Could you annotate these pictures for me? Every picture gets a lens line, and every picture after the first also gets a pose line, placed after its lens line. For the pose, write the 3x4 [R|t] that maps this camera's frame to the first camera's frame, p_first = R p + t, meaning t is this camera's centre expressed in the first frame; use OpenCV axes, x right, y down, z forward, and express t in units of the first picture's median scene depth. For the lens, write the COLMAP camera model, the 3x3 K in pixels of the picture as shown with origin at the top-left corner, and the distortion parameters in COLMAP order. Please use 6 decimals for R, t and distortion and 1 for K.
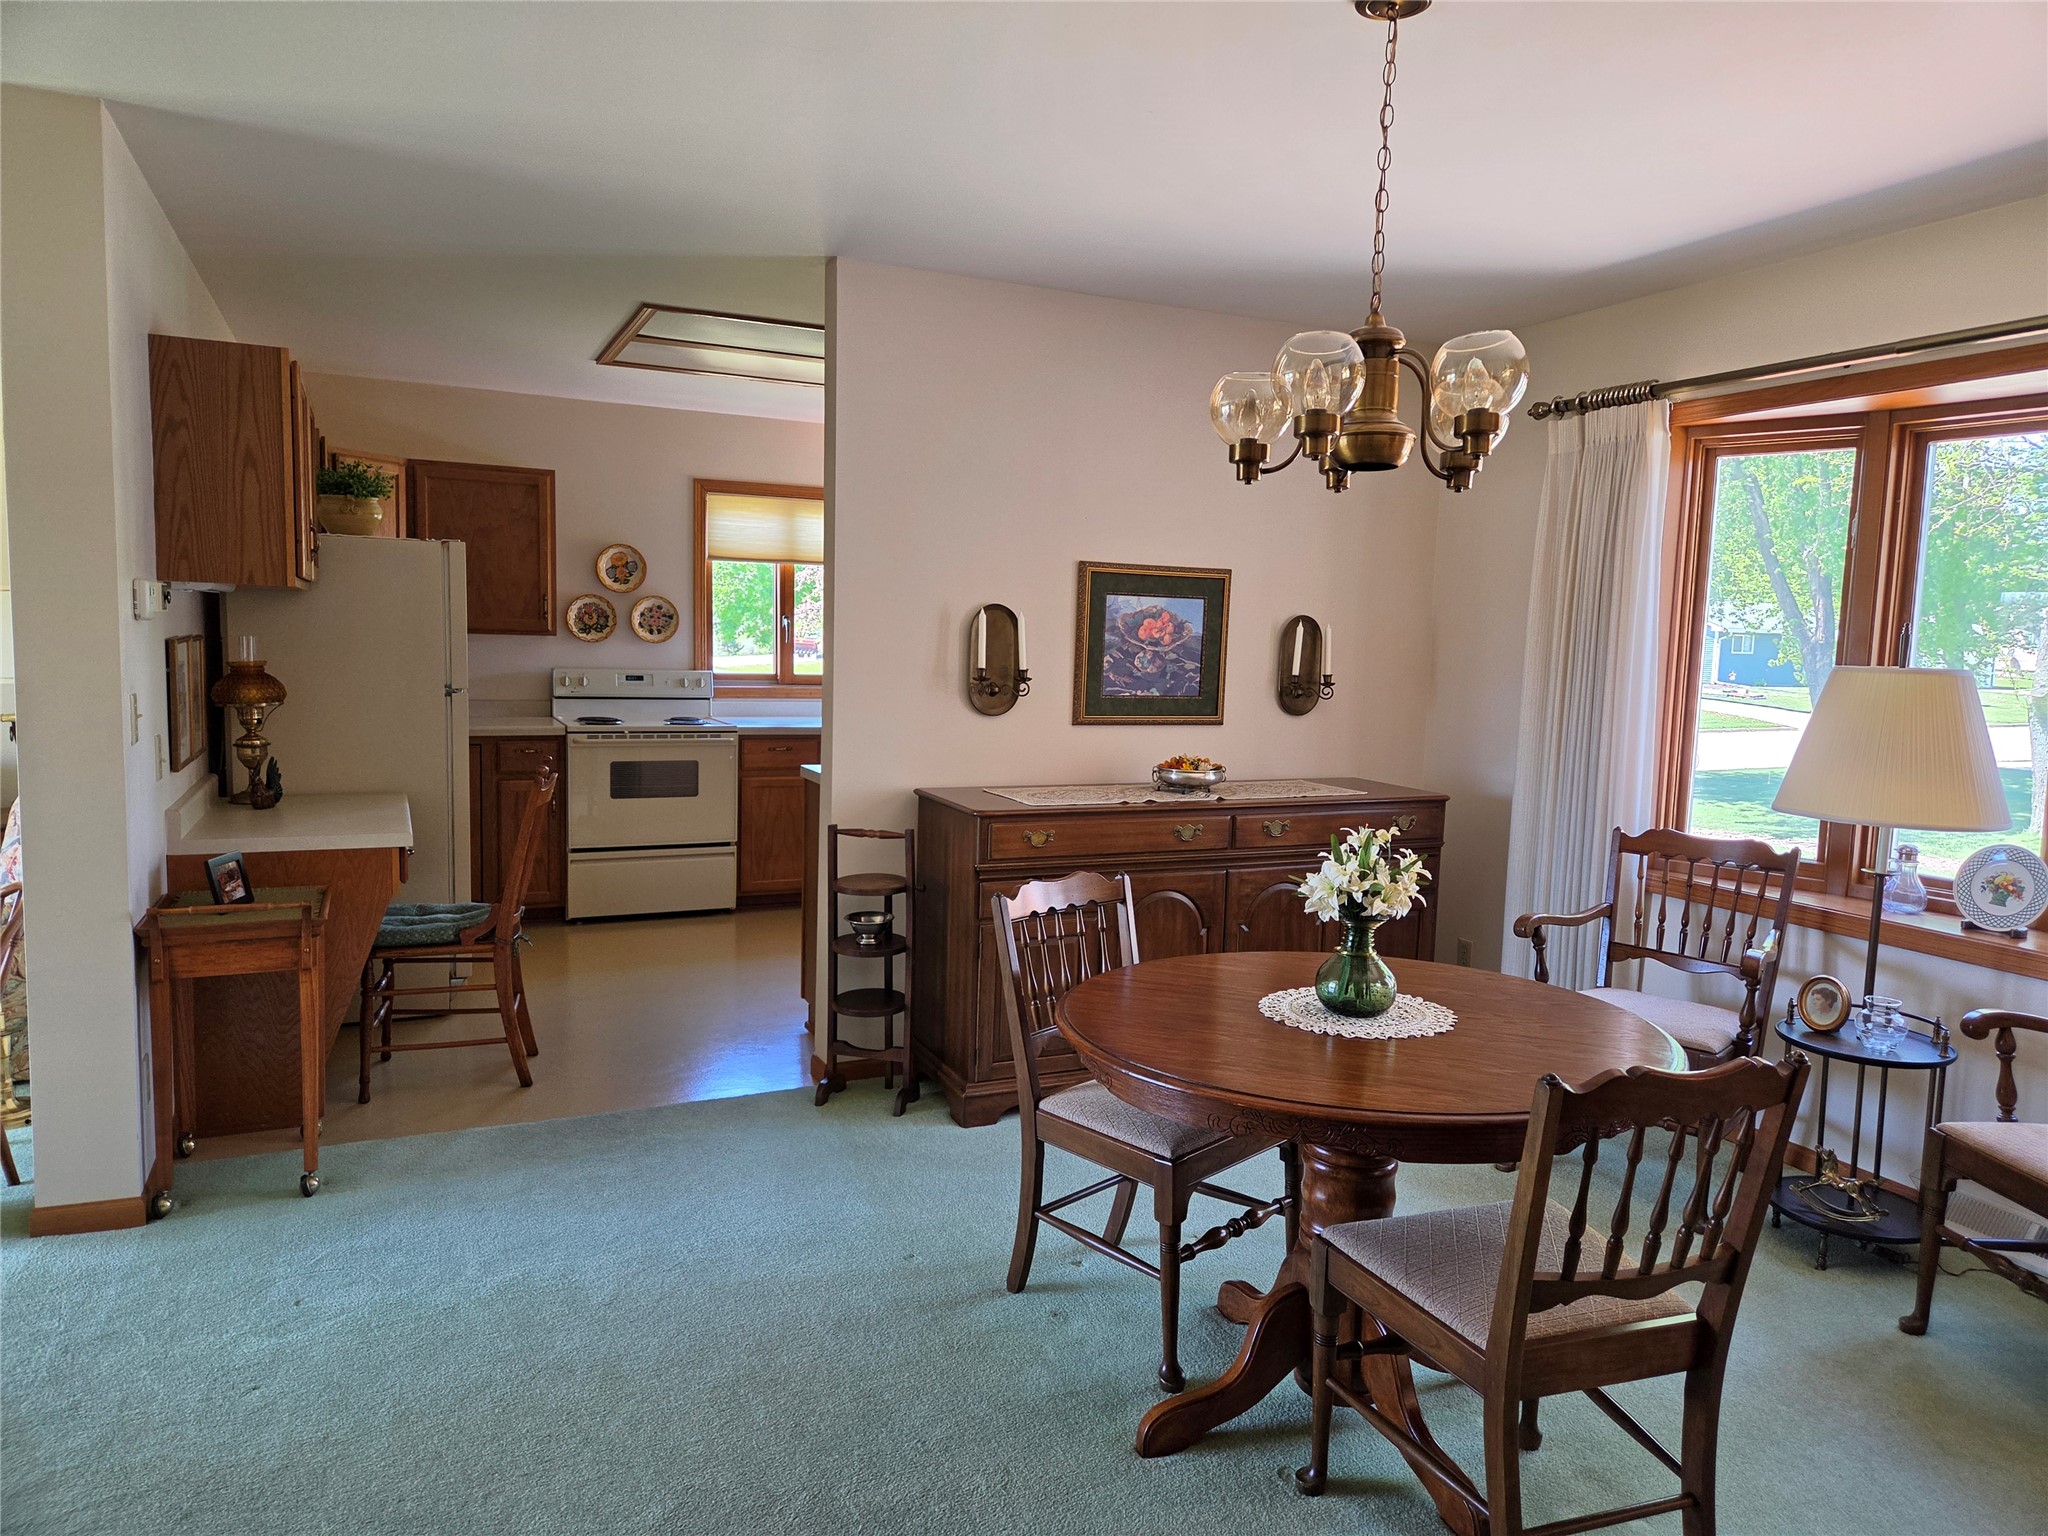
lens RADIAL K [[1384.6, 0, 1043.4], [0, 1384.6, 765.8], [0, 0, 1]] dist [0.069182, -0.055018]
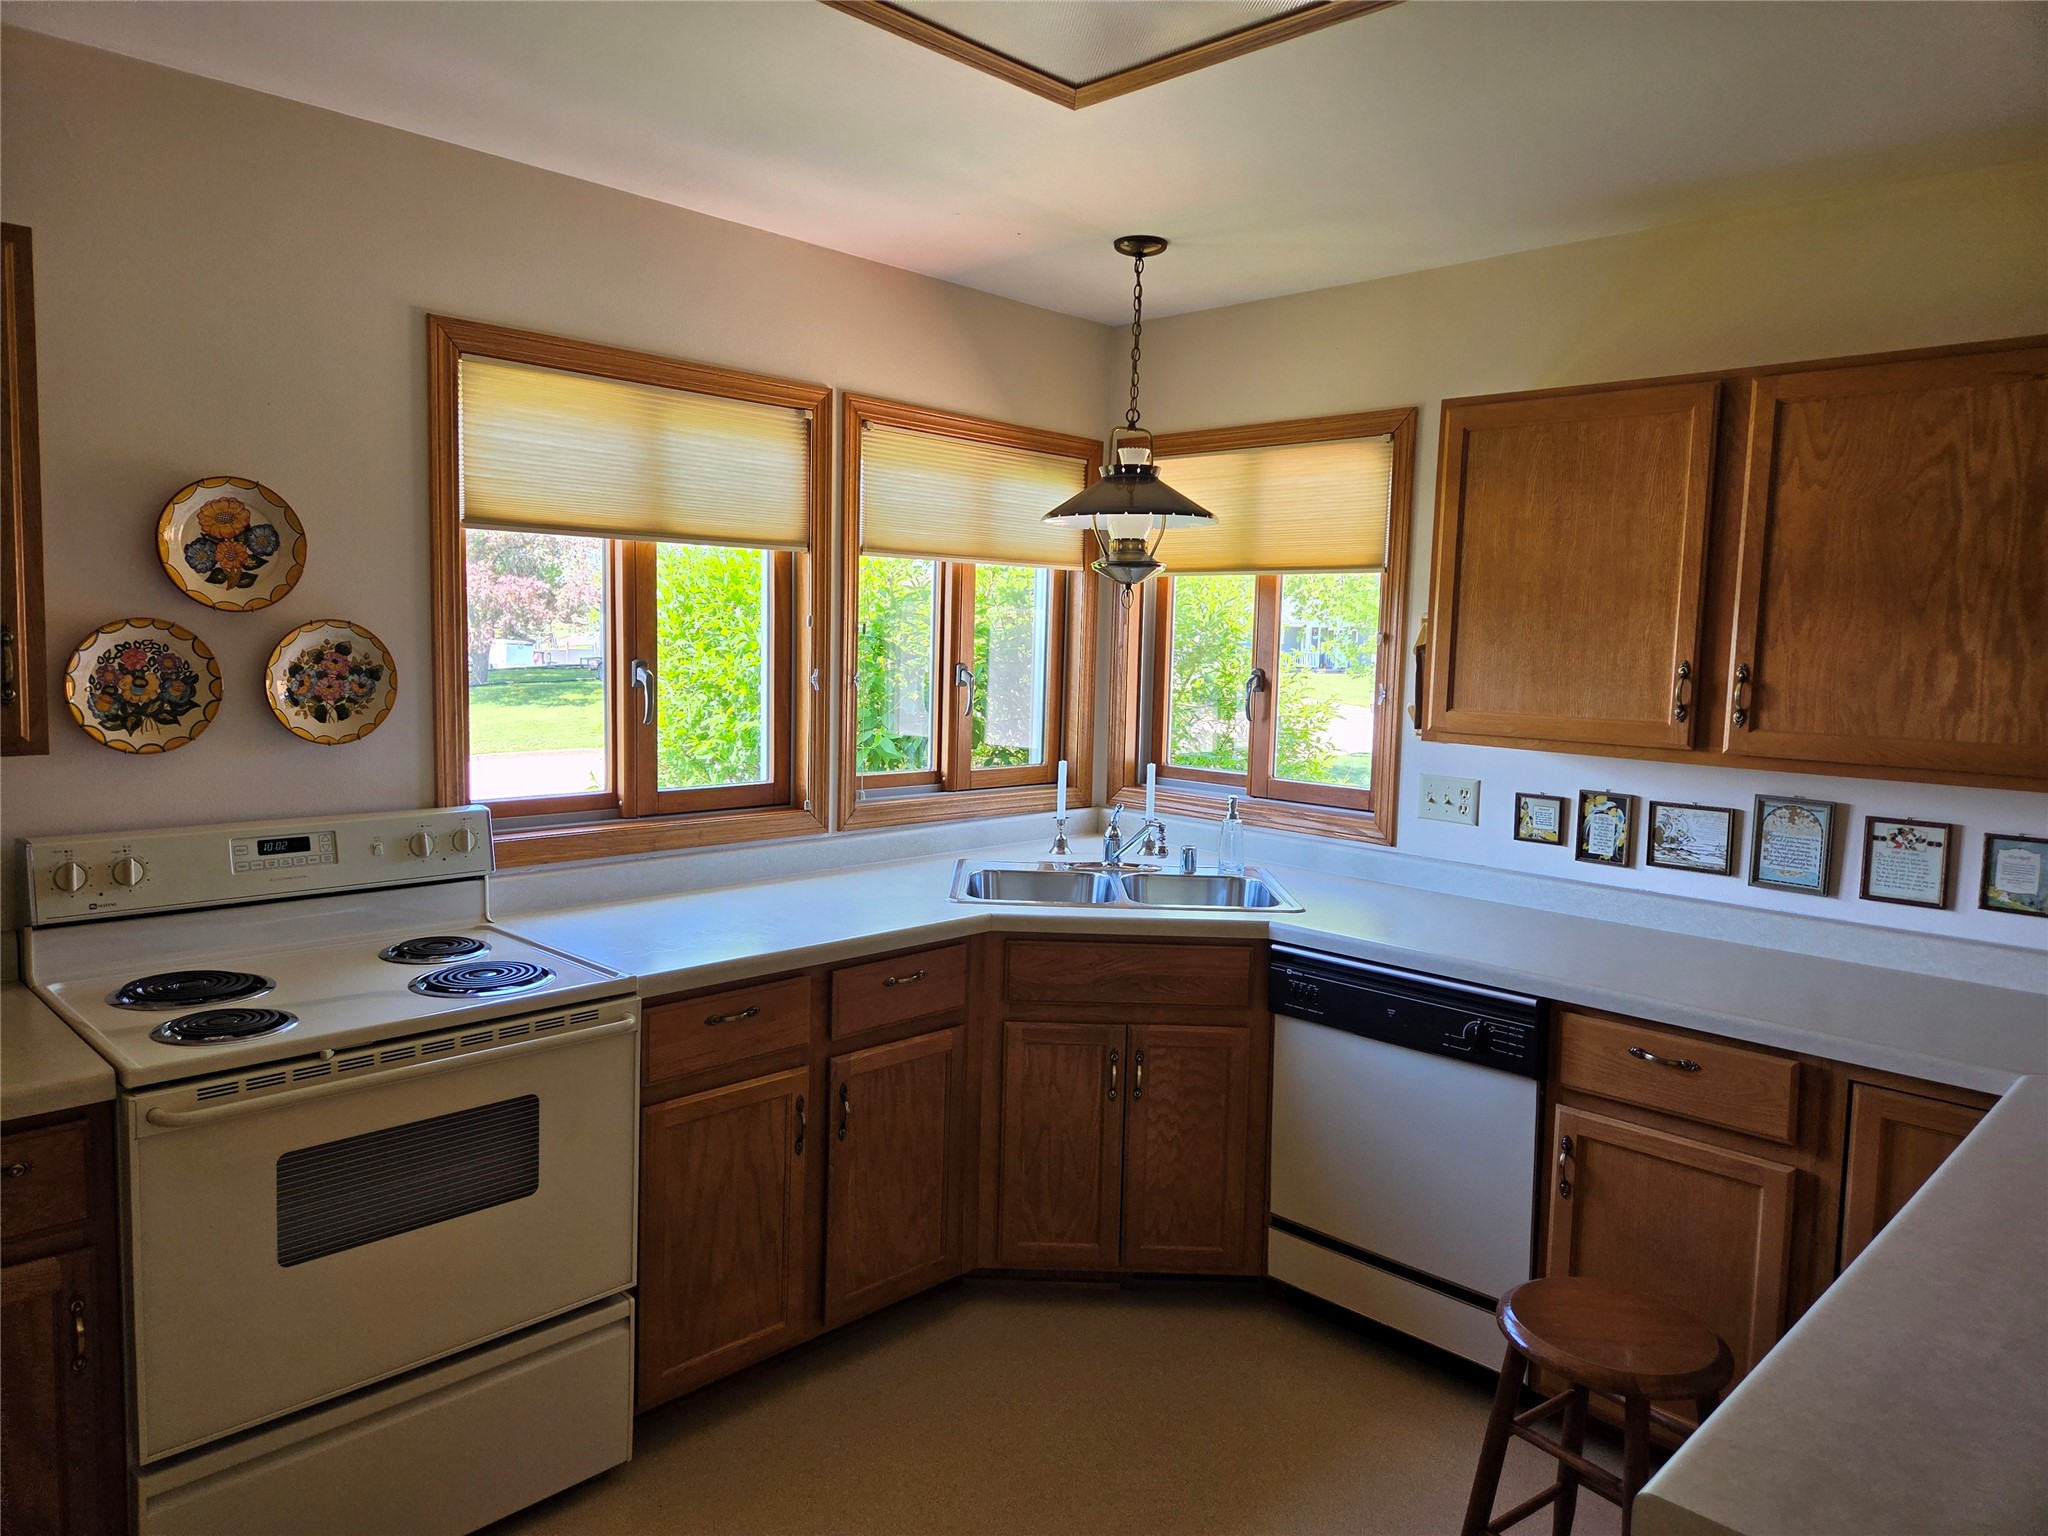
lens RADIAL K [[1384.6, 0, 1038.7], [0, 1384.6, 759.8], [0, 0, 1]] dist [0.069182, -0.055018]
pose [[0.937177, -0.034250, 0.347170, -0.256239], [0.031907, 0.999413, 0.012467, -0.091181], [-0.347393, -0.000607, 0.937719, 0.637643]]
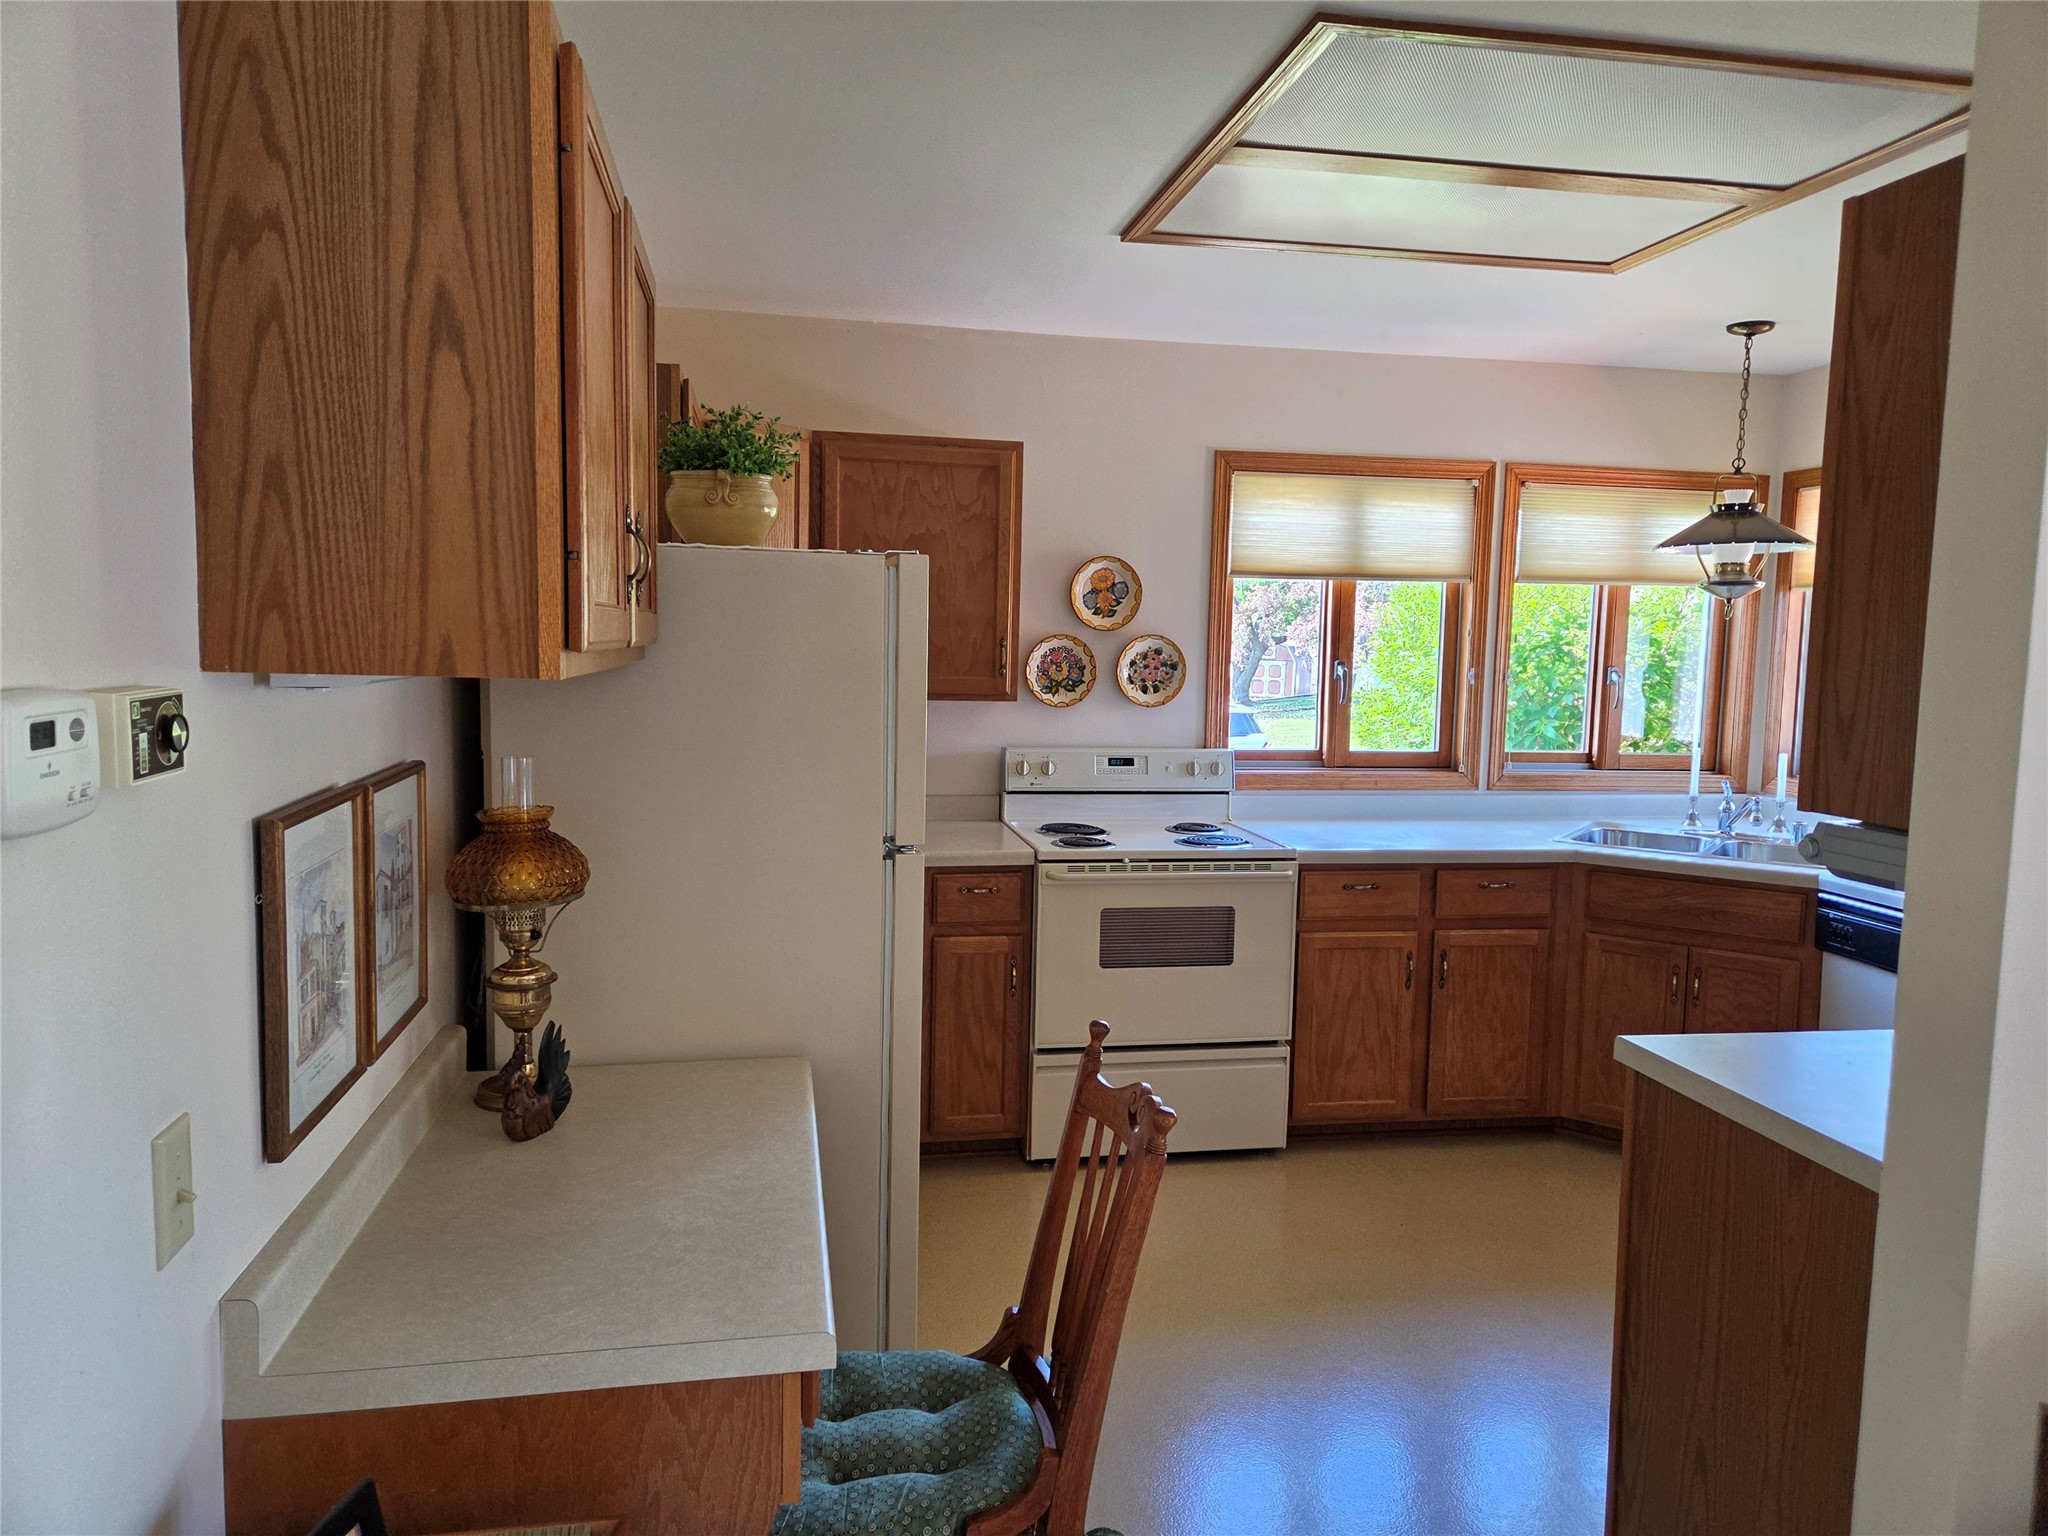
lens RADIAL K [[1384.6, 0, 1021.6], [0, 1384.6, 764.5], [0, 0, 1]] dist [0.069182, -0.055018]
pose [[0.966713, 0.017548, -0.255261, -0.189287], [-0.019984, 0.999776, -0.006951, -0.061461], [0.255082, 0.011821, 0.966847, 0.397752]]
